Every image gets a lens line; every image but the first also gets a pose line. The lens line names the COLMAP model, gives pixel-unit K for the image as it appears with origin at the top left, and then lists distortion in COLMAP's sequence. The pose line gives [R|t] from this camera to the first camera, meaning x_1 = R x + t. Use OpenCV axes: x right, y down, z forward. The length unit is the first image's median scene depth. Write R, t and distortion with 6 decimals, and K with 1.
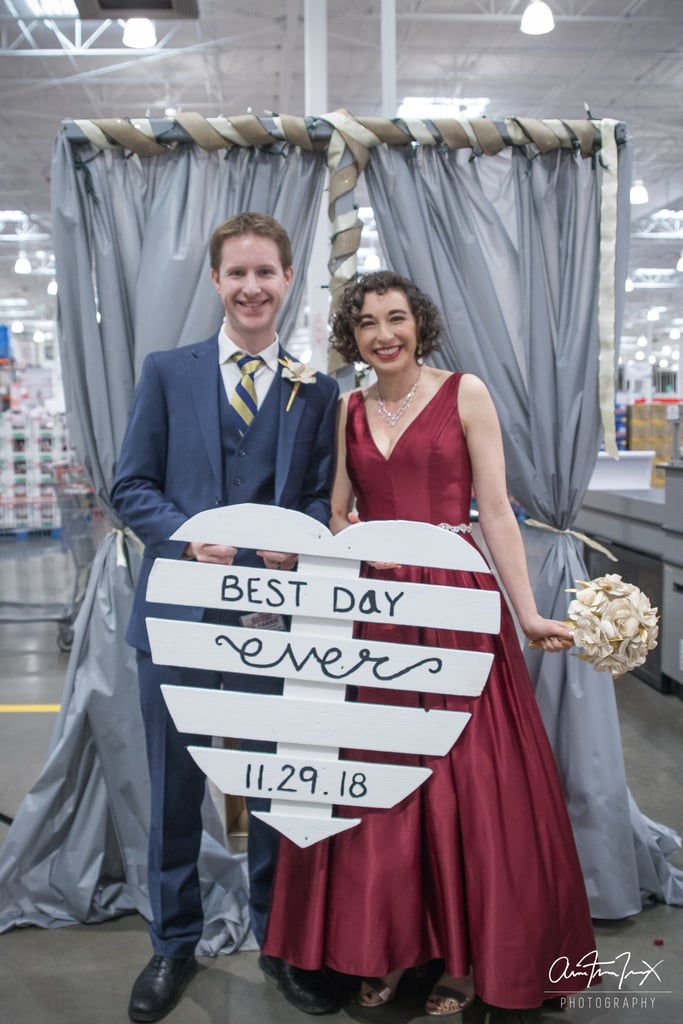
lens RADIAL K [[1054.7, 0, 285.9], [0, 1054.7, 509.9], [0, 0, 1]] dist [-0.096717, 0.004178]
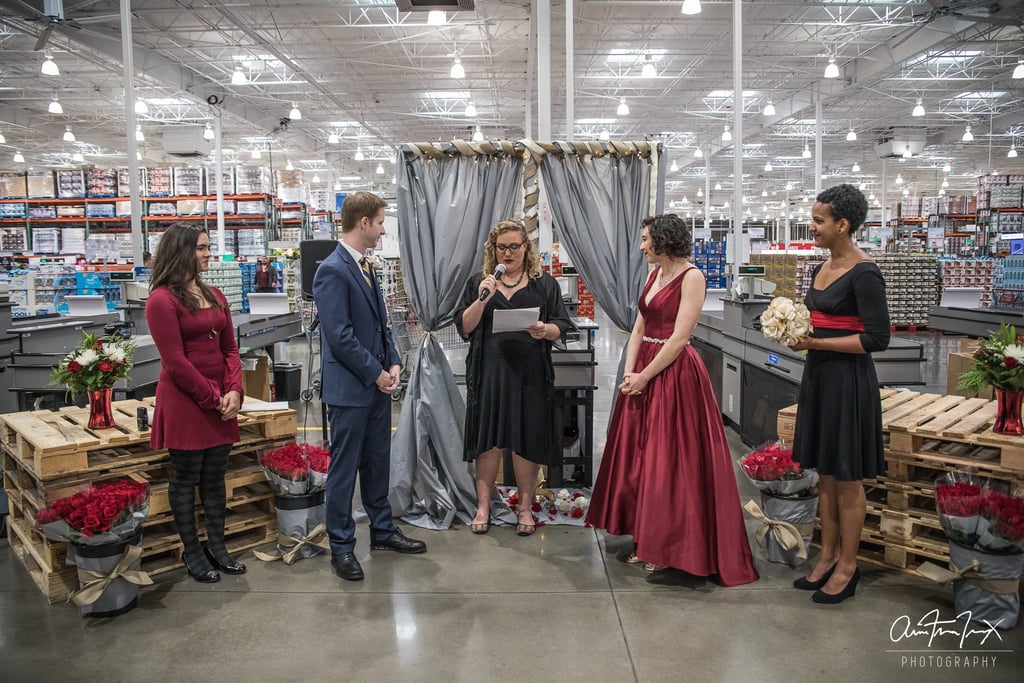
lens RADIAL K [[738.8, 0, 513.1], [0, 738.8, 325.6], [0, 0, 1]] dist [-0.120176, 0.103002]
pose [[0.999389, 0.005222, -0.034558, 0.073067], [-0.004937, 0.999953, 0.008323, -0.007902], [0.034600, -0.008147, 0.999368, -0.514964]]
